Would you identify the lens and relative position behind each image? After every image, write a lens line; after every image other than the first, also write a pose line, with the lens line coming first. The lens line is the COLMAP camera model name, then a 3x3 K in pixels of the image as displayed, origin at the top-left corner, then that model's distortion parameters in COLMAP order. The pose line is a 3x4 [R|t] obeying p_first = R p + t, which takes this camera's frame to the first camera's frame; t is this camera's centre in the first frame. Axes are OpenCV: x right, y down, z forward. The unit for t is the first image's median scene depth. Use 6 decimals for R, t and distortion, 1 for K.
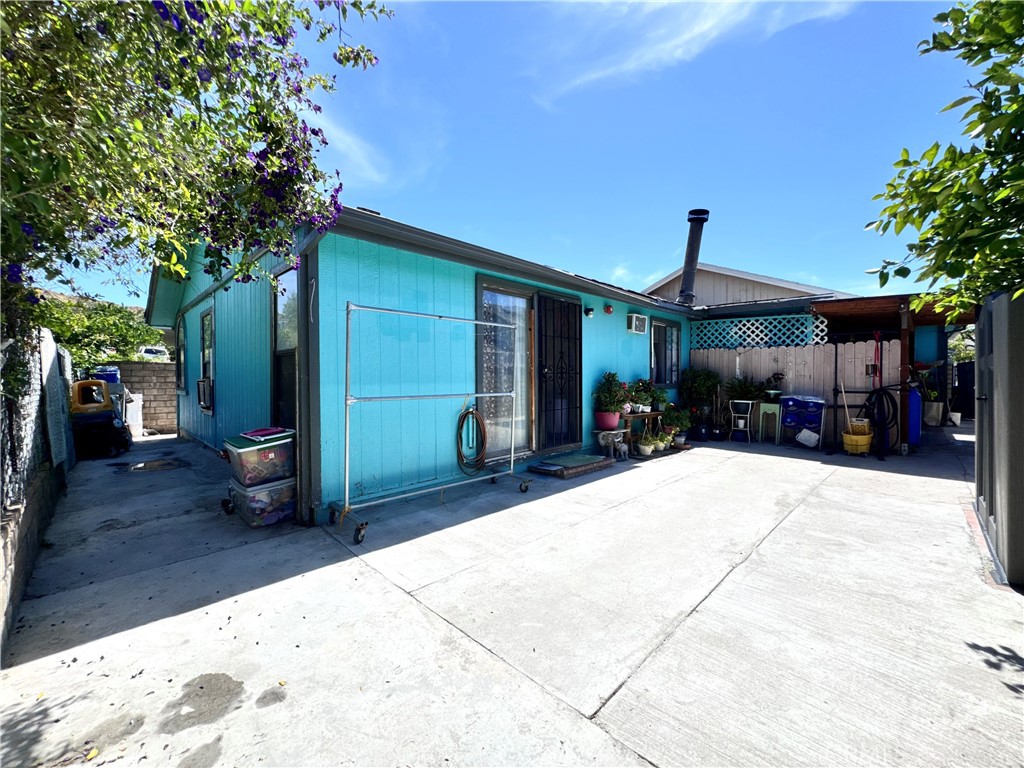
lens RADIAL K [[408.1, 0, 511.1], [0, 408.1, 380.7], [0, 0, 1]] dist [-0.001246, 0.000513]
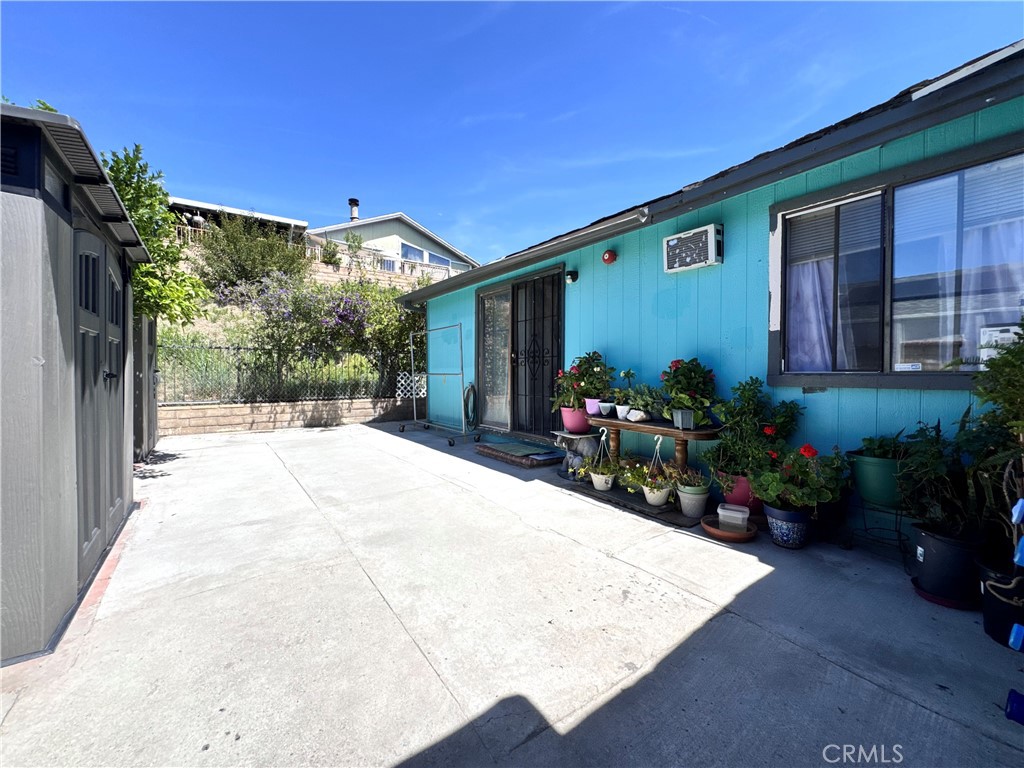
lens RADIAL K [[408.1, 0, 508.5], [0, 408.1, 378.7], [0, 0, 1]] dist [-0.001246, 0.000513]
pose [[-0.134184, 0.008053, -0.990924, 1.051827], [-0.010535, 0.999899, 0.009553, 0.021941], [0.990900, 0.011721, -0.134086, 1.066742]]
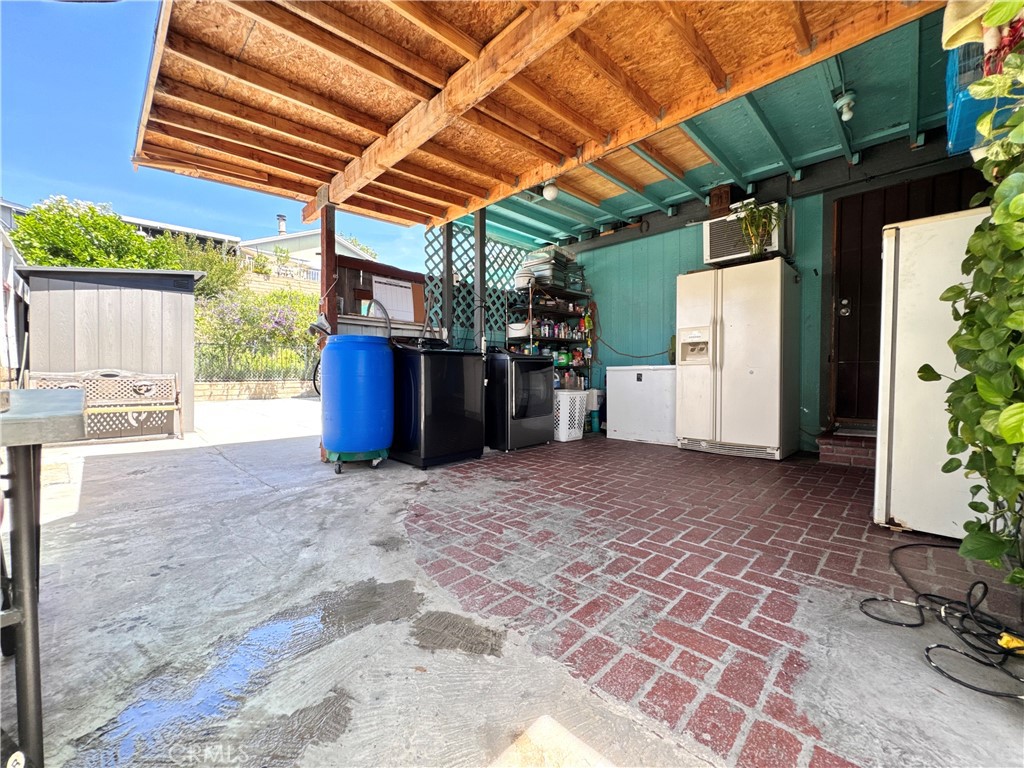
lens RADIAL K [[408.1, 0, 514.1], [0, 408.1, 384.5], [0, 0, 1]] dist [-0.001246, 0.000513]
pose [[0.027086, 0.021836, -0.999395, 1.411896], [-0.010177, 0.999716, 0.021567, 0.050650], [0.999581, 0.009586, 0.027300, 1.242806]]
